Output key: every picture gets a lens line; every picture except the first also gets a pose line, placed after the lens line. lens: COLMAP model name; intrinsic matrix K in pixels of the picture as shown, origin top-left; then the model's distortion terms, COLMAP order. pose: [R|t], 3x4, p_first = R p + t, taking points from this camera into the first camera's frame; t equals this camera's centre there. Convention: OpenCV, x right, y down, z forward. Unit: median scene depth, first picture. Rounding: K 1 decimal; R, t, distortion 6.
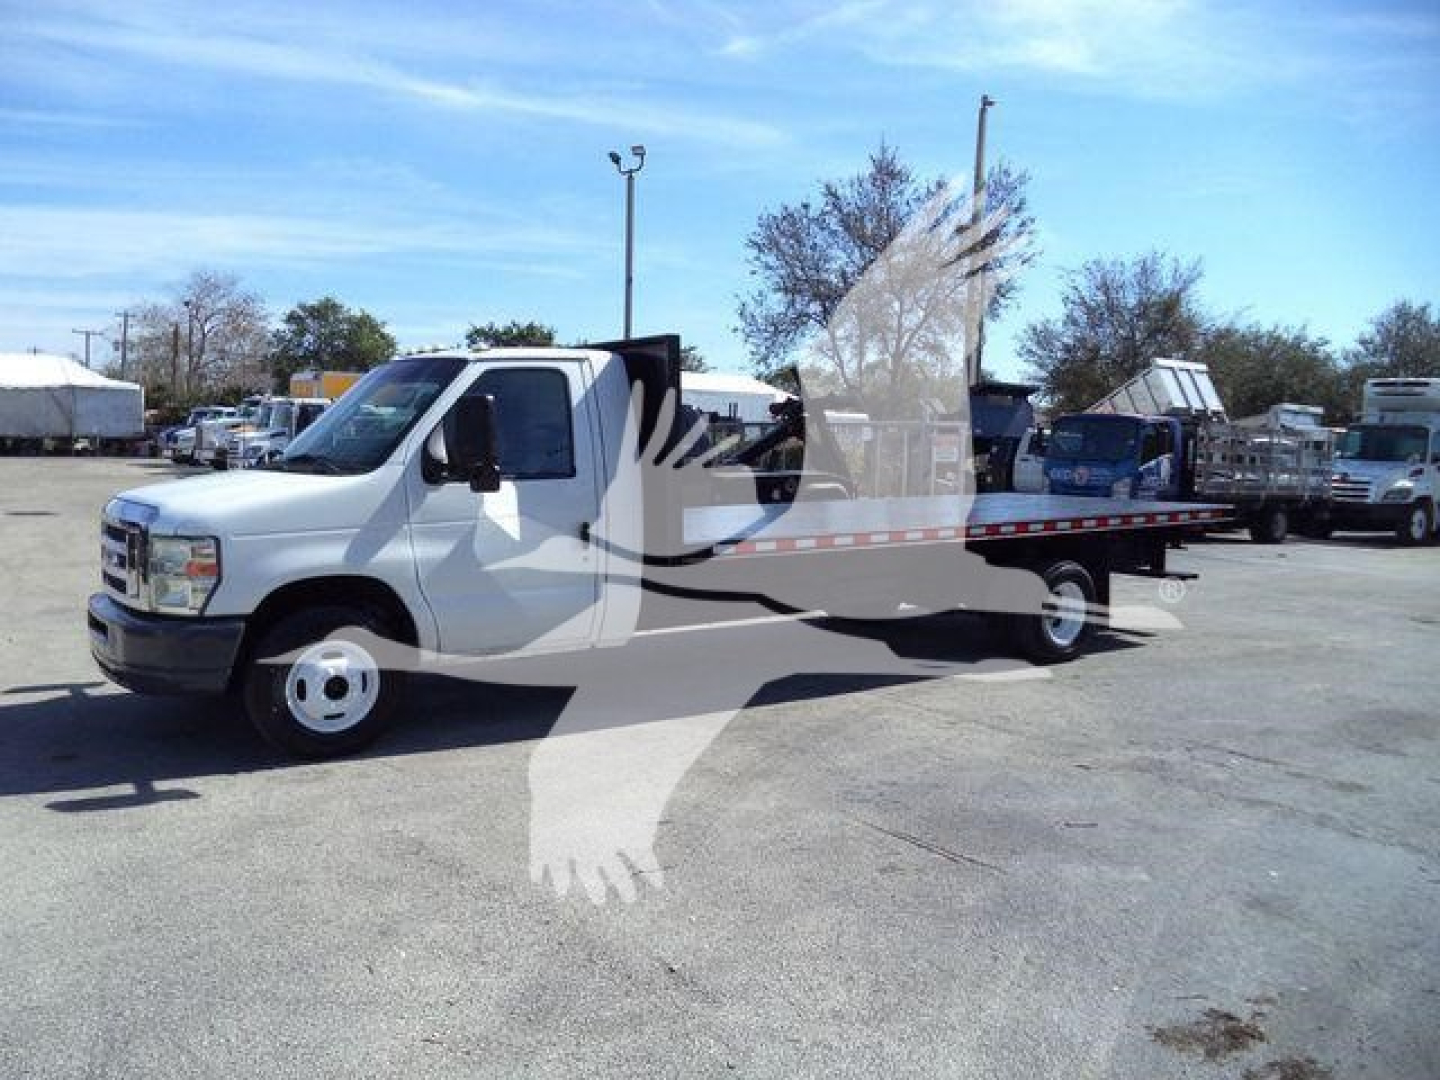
lens RADIAL K [[1167.9, 0, 715.2], [0, 1167.9, 535.6], [0, 0, 1]] dist [-0.020775, -0.001702]
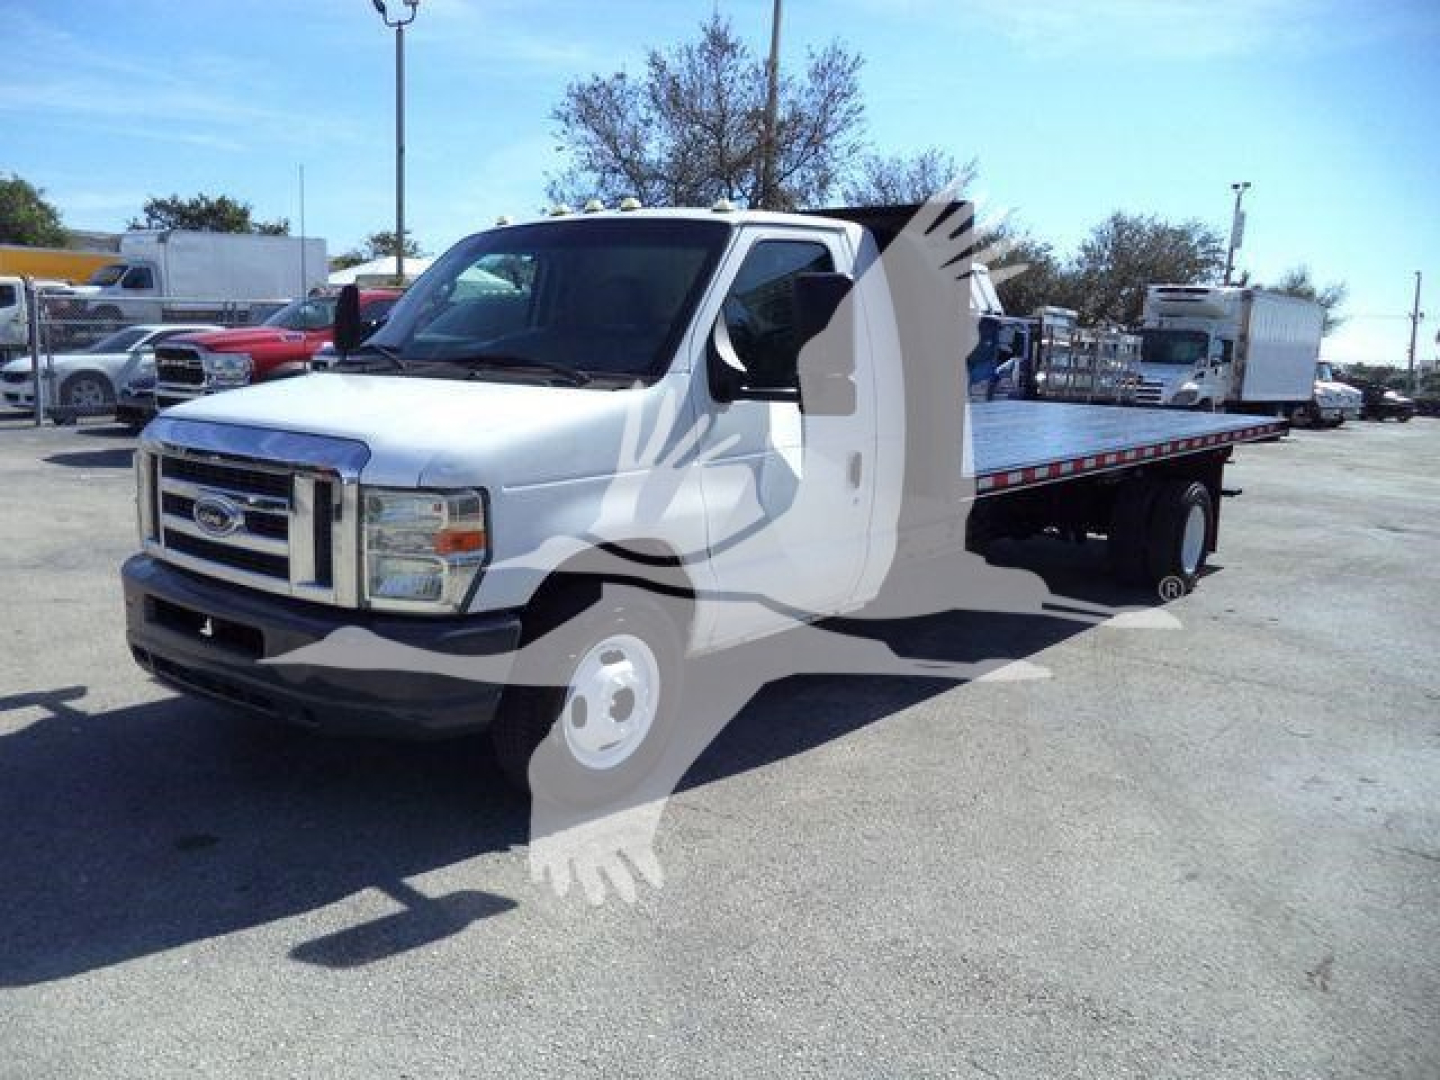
lens RADIAL K [[1167.9, 0, 712.1], [0, 1167.9, 540.1], [0, 0, 1]] dist [-0.020775, -0.001702]
pose [[0.966533, -0.028937, 0.254905, -0.096053], [0.005092, 0.995586, 0.093712, -0.006172], [-0.256491, -0.089278, 0.962414, 0.072845]]
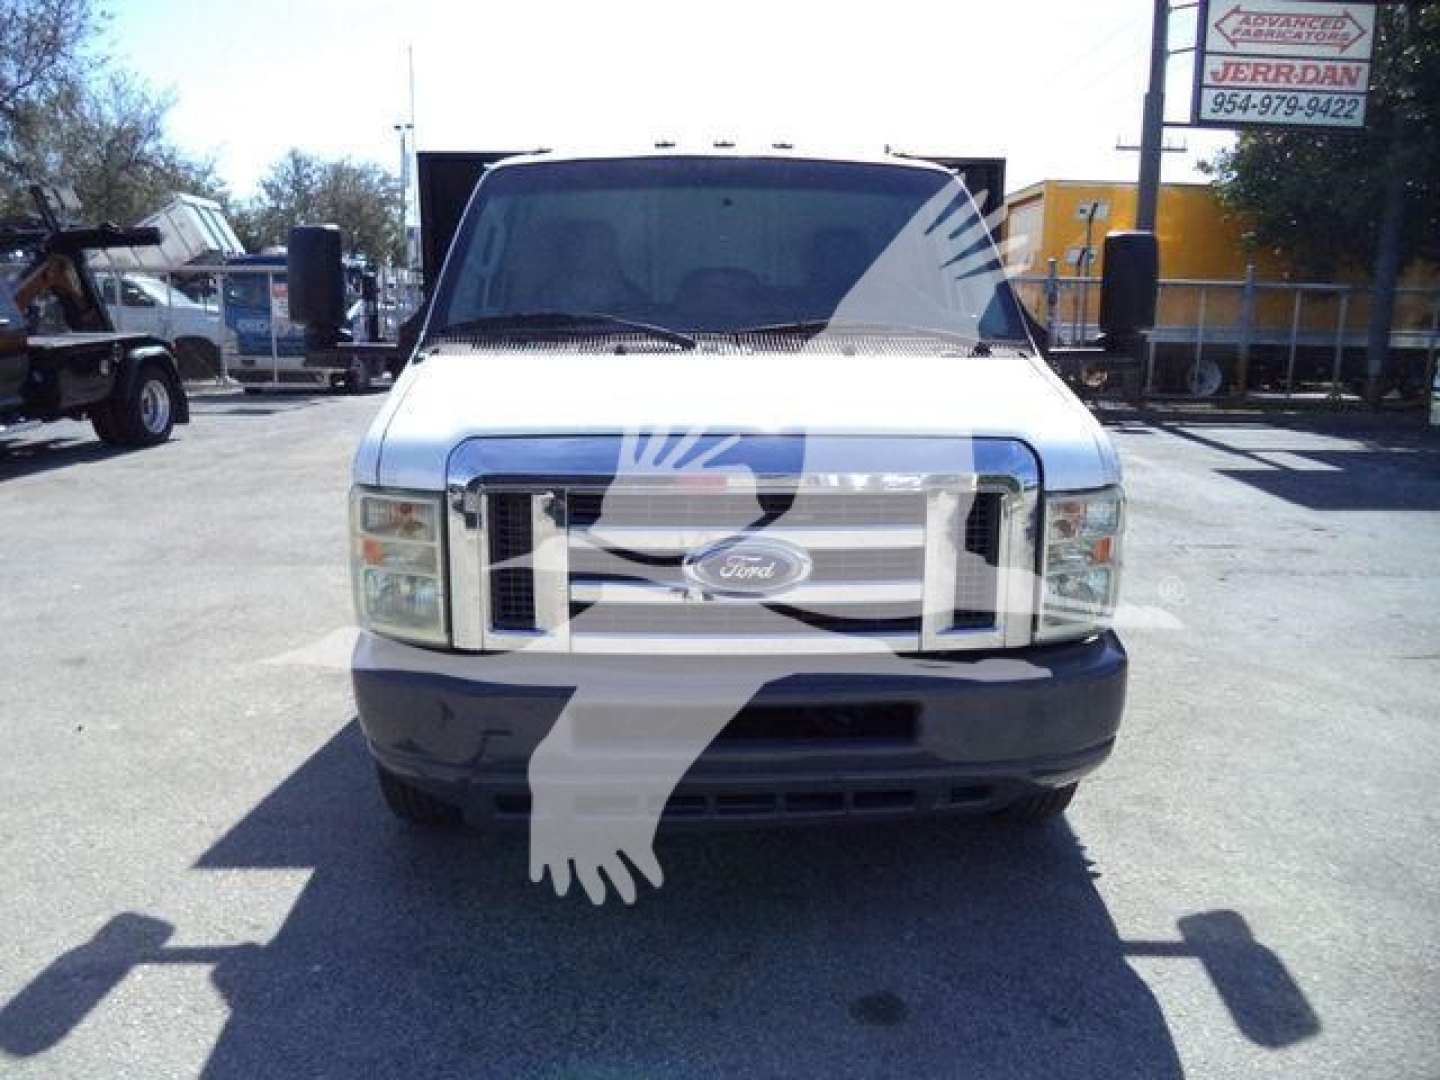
lens RADIAL K [[1167.9, 0, 694.0], [0, 1167.9, 547.2], [0, 0, 1]] dist [-0.020775, -0.001702]
pose [[0.569107, -0.187200, 0.800671, -0.199754], [0.073104, 0.981403, 0.177495, -0.015991], [-0.819008, -0.042482, 0.572208, 0.171409]]
